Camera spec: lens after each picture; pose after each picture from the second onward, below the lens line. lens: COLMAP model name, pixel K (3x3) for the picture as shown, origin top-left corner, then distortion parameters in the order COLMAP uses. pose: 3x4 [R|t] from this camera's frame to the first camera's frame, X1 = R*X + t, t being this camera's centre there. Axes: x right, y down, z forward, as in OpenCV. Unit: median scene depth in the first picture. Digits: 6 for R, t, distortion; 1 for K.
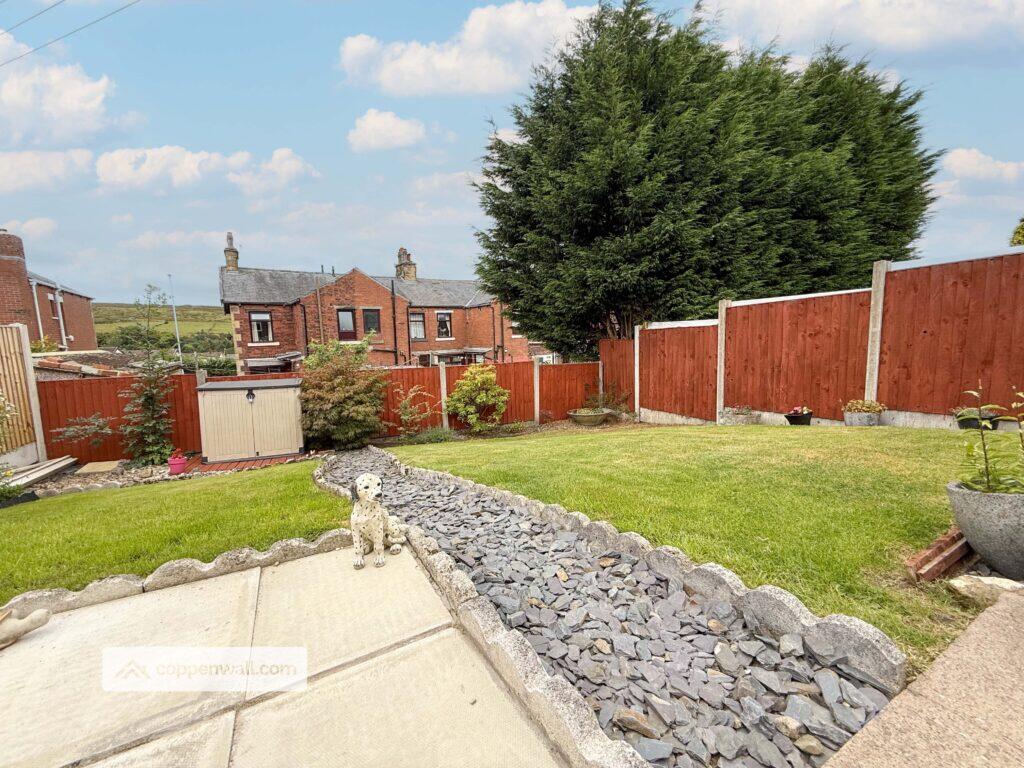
lens RADIAL K [[407.5, 0, 509.6], [0, 407.5, 386.8], [0, 0, 1]] dist [-0.001491, 0.000056]
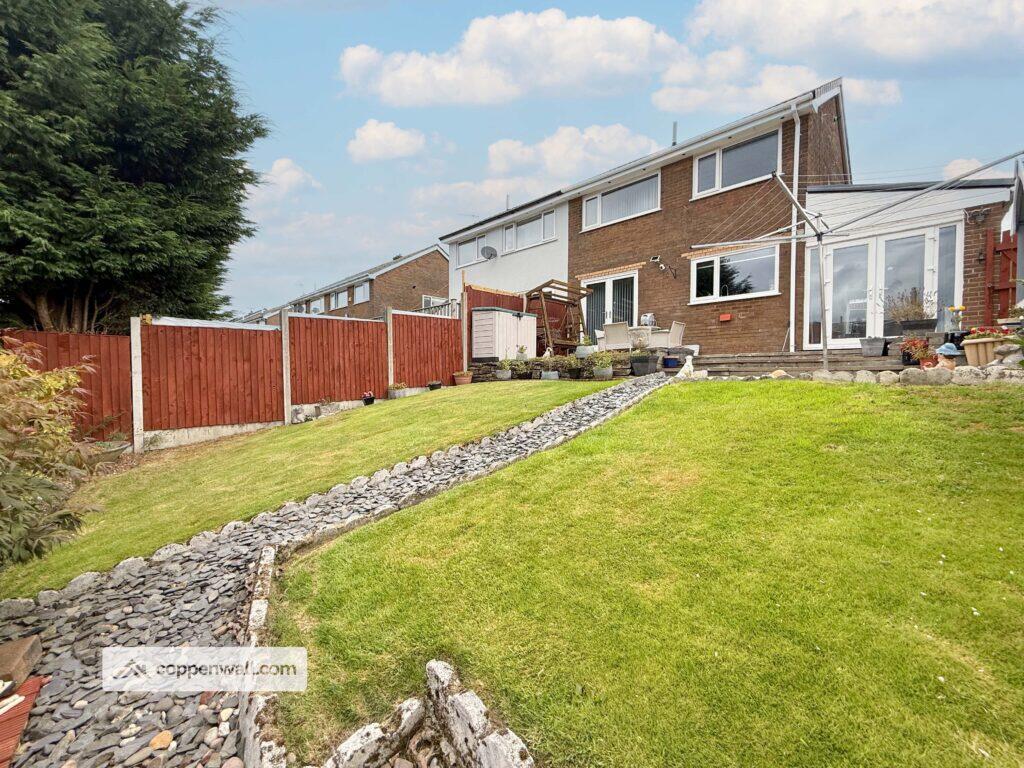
lens RADIAL K [[407.5, 0, 509.6], [0, 407.5, 386.8], [0, 0, 1]] dist [-0.001491, 0.000056]
pose [[-0.275897, -0.000999, 0.961187, -0.536087], [0.122455, 0.991814, 0.036180, 0.024572], [-0.953355, 0.127684, -0.273516, 0.562304]]
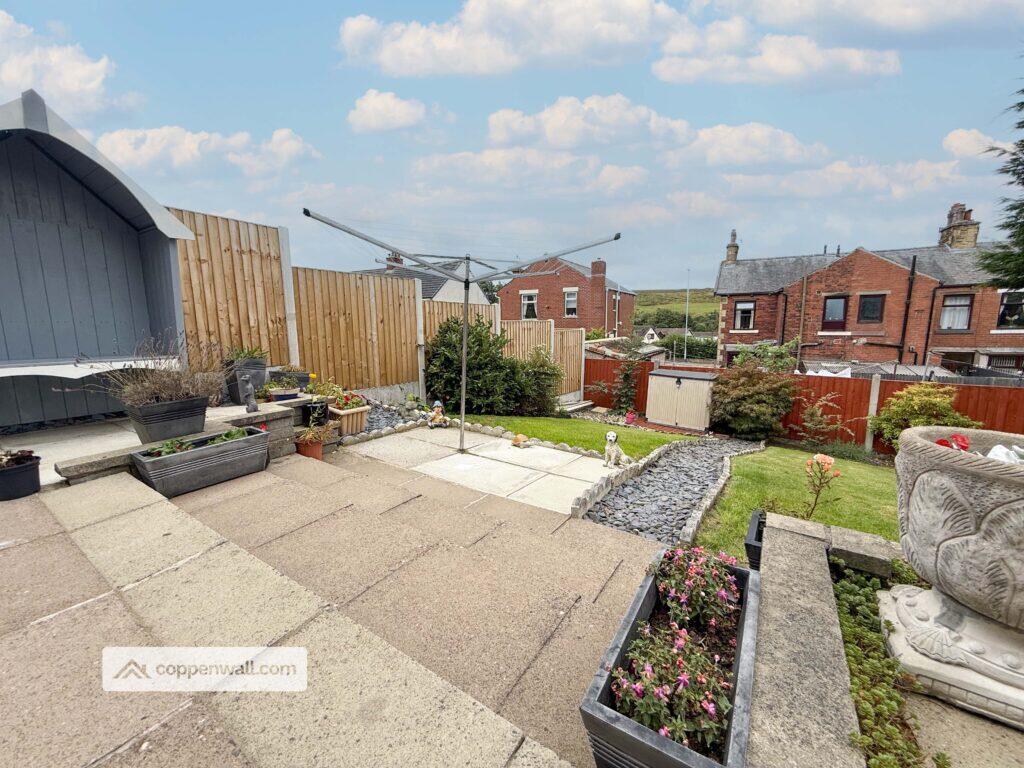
lens RADIAL K [[408.4, 0, 510.9], [0, 408.4, 384.0], [0, 0, 1]] dist [0.001345, -0.000179]
pose [[0.452263, 0.150095, -0.879164, 0.244705], [-0.112670, 0.987455, 0.110623, -0.045643], [0.884739, 0.049025, 0.463501, -0.117829]]
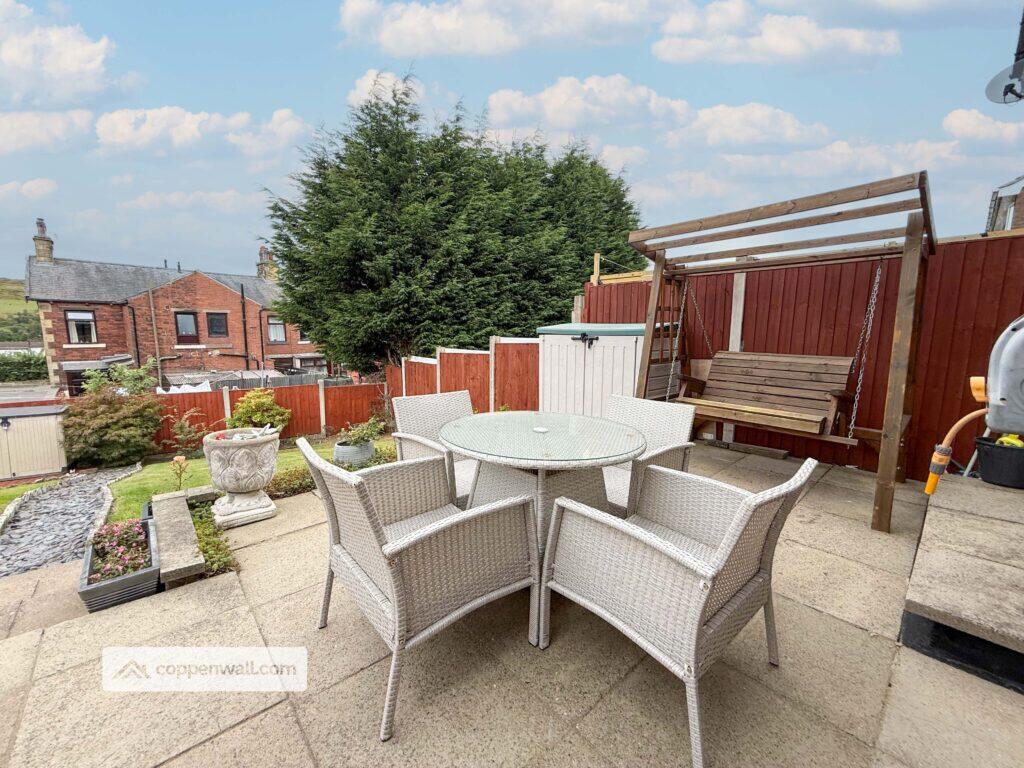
lens RADIAL K [[407.5, 0, 509.6], [0, 407.5, 386.8], [0, 0, 1]] dist [-0.001491, 0.000056]
pose [[0.975114, 0.002274, 0.221693, 0.343096], [-0.004900, 0.999924, 0.011293, -0.072150], [-0.221650, -0.012098, 0.975051, -0.294532]]
